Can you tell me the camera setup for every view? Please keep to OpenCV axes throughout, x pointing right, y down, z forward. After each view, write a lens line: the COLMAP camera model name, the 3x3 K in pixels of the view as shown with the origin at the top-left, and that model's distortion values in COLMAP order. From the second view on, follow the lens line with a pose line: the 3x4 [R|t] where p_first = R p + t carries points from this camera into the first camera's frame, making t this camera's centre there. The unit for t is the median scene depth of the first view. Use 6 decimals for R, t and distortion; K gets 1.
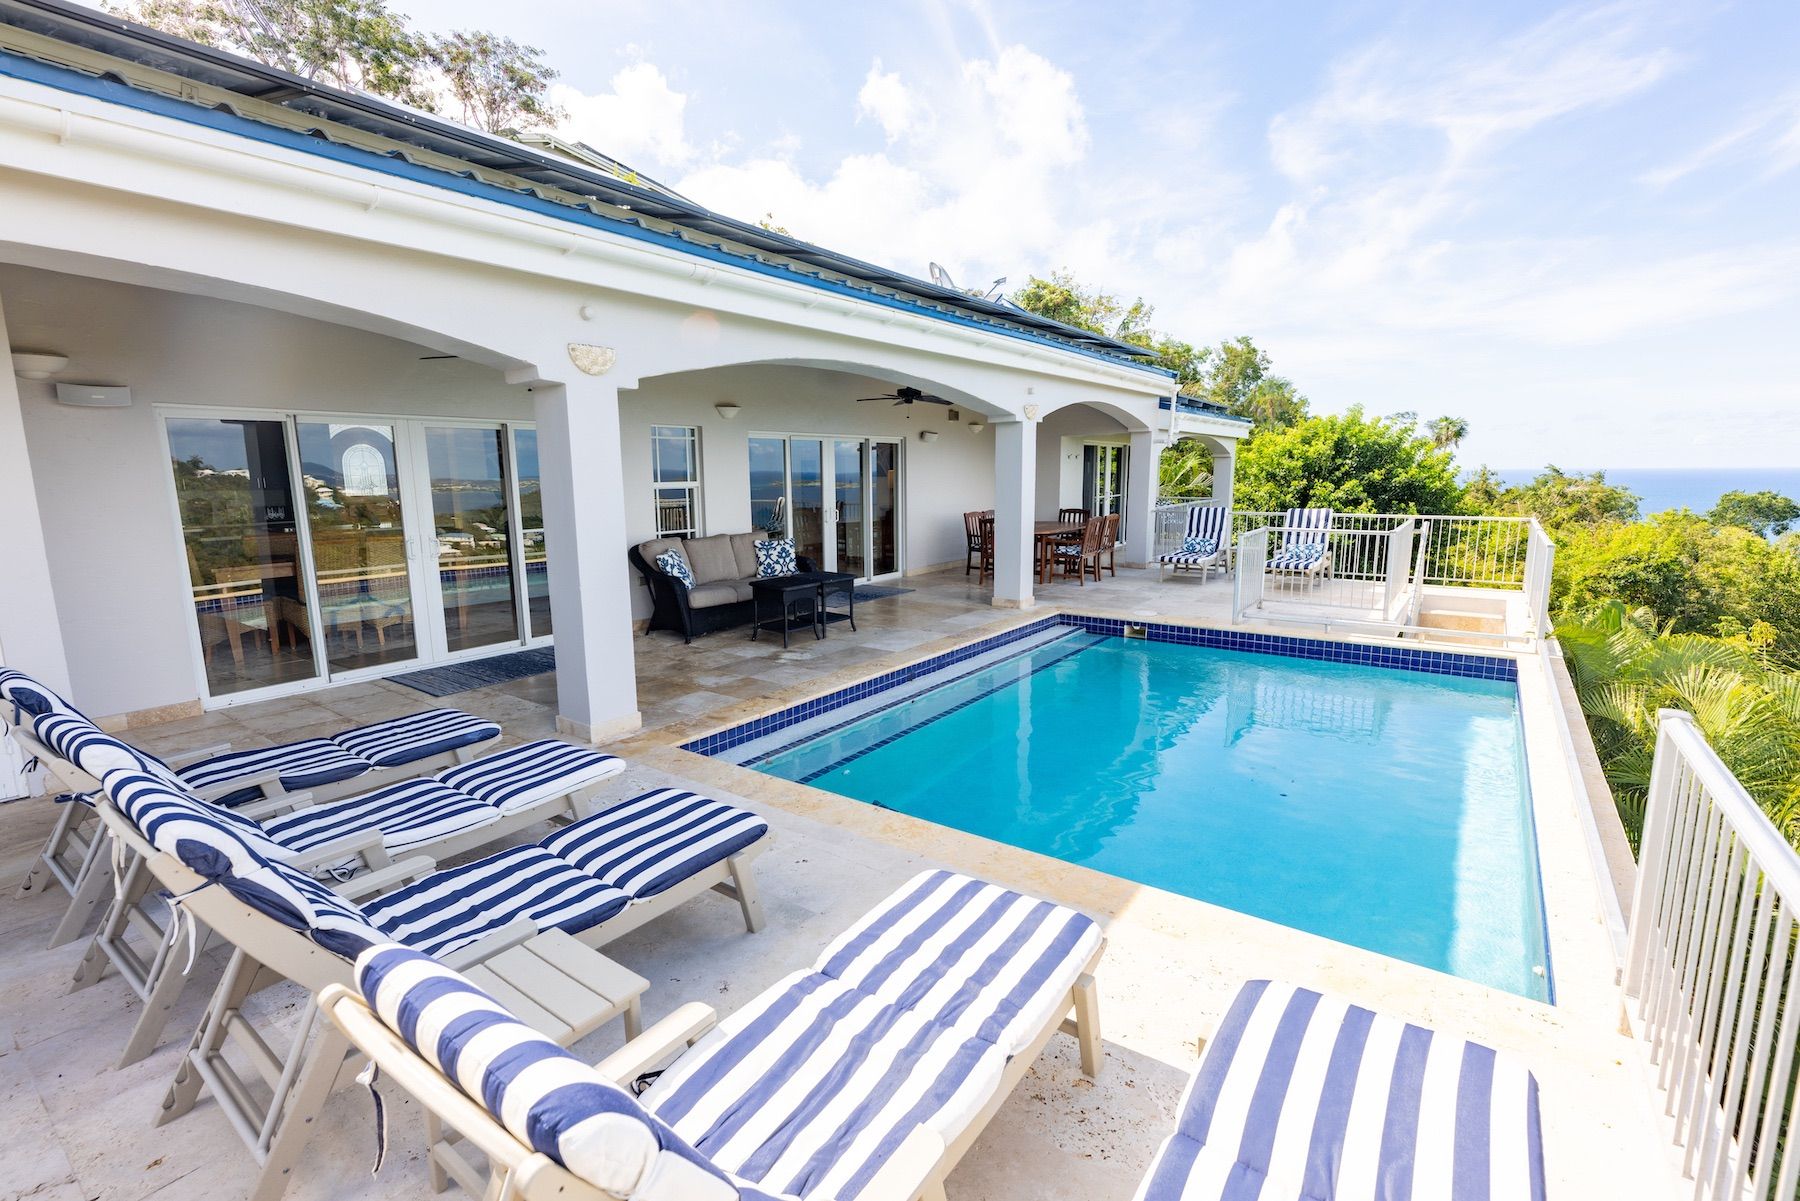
lens RADIAL K [[822.3, 0, 900.7], [0, 822.3, 604.9], [0, 0, 1]] dist [0.004068, 0.000595]
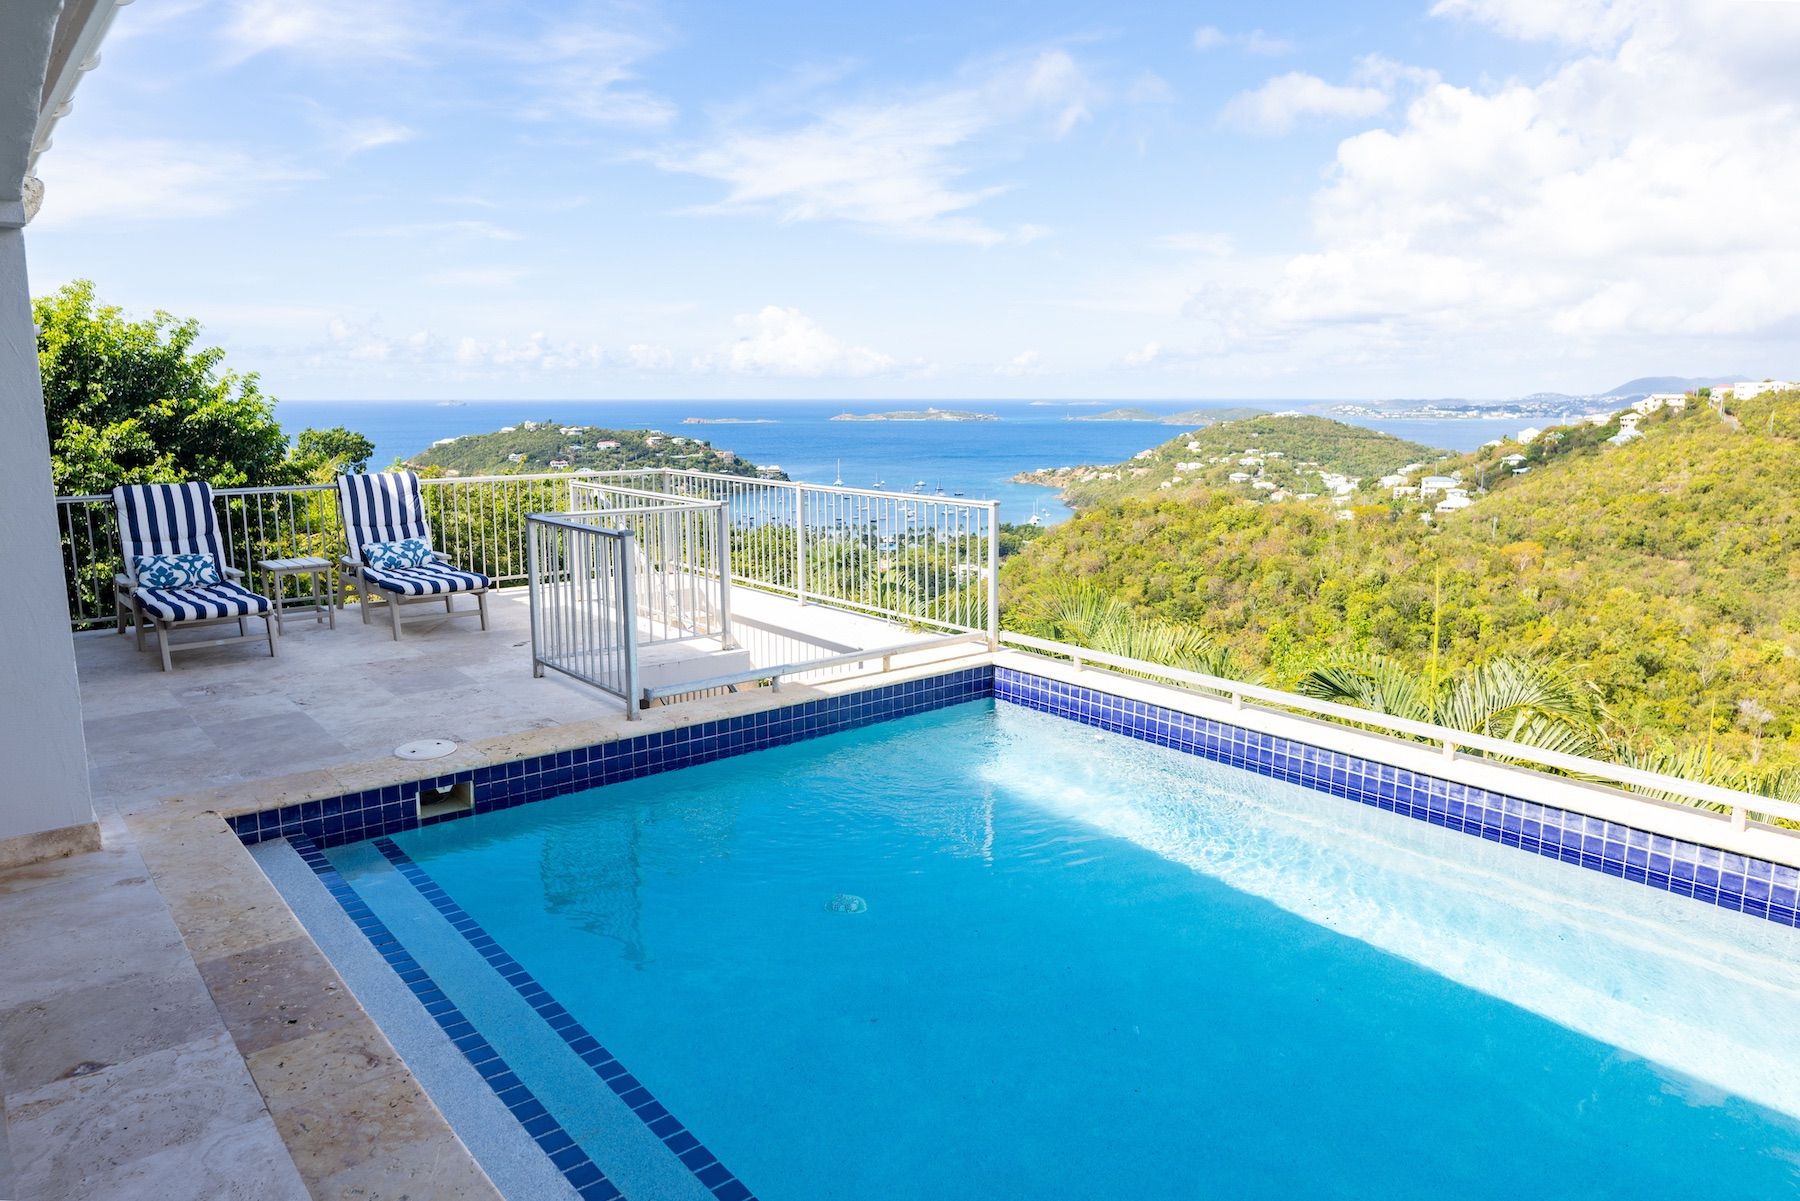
lens RADIAL K [[1206.0, 0, 875.5], [0, 1206.0, 509.7], [0, 0, 1]] dist [0.006086, -0.004207]
pose [[0.247876, -0.083987, 0.965144, -0.214036], [0.154325, 0.986937, 0.046248, -0.099633], [-0.956421, 0.137482, 0.257600, 0.611737]]
